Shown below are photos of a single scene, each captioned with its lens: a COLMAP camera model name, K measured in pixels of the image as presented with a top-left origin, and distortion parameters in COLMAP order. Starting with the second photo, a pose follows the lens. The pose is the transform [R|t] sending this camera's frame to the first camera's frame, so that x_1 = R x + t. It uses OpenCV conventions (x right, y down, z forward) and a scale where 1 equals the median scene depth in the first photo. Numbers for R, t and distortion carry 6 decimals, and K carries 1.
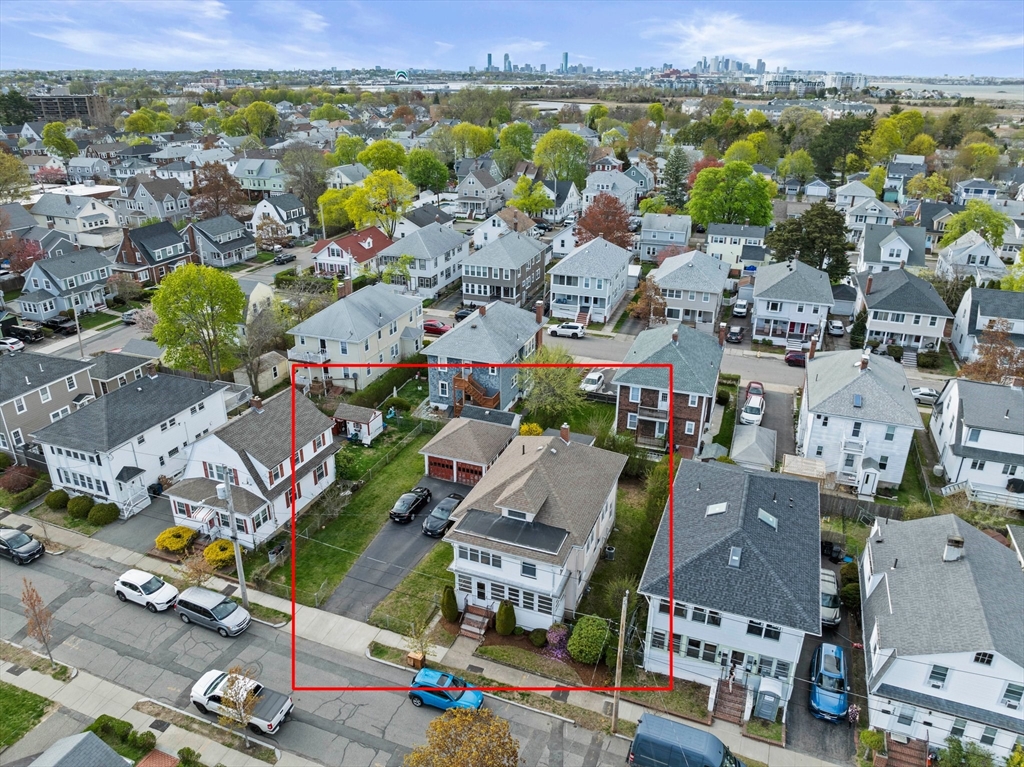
lens RADIAL K [[721.1, 0, 512.0], [0, 721.1, 383.5], [0, 0, 1]] dist [-0.042731, 0.007133]
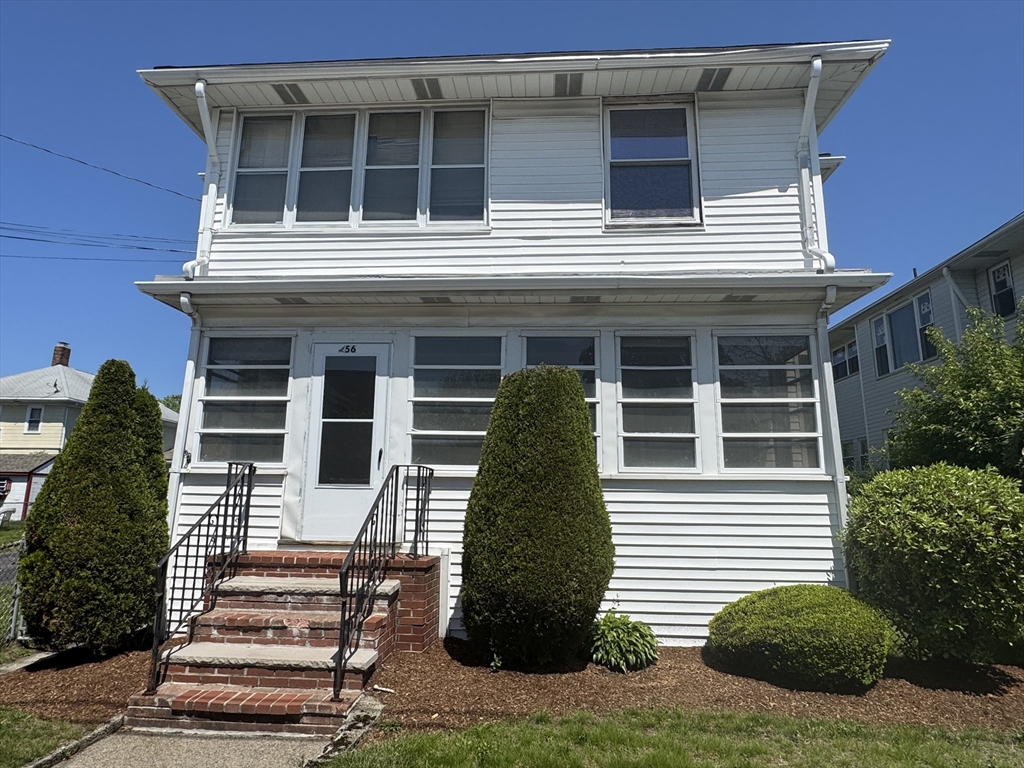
lens RADIAL K [[594.1, 0, 512.0], [0, 594.1, 384.0], [0, 0, 1]] dist [-0.004417, 0.002817]
pose [[0.953557, 0.061192, 0.294932, -0.034644], [0.114027, 0.832943, -0.541483, 0.260804], [-0.278796, 0.549965, 0.787281, 0.636915]]
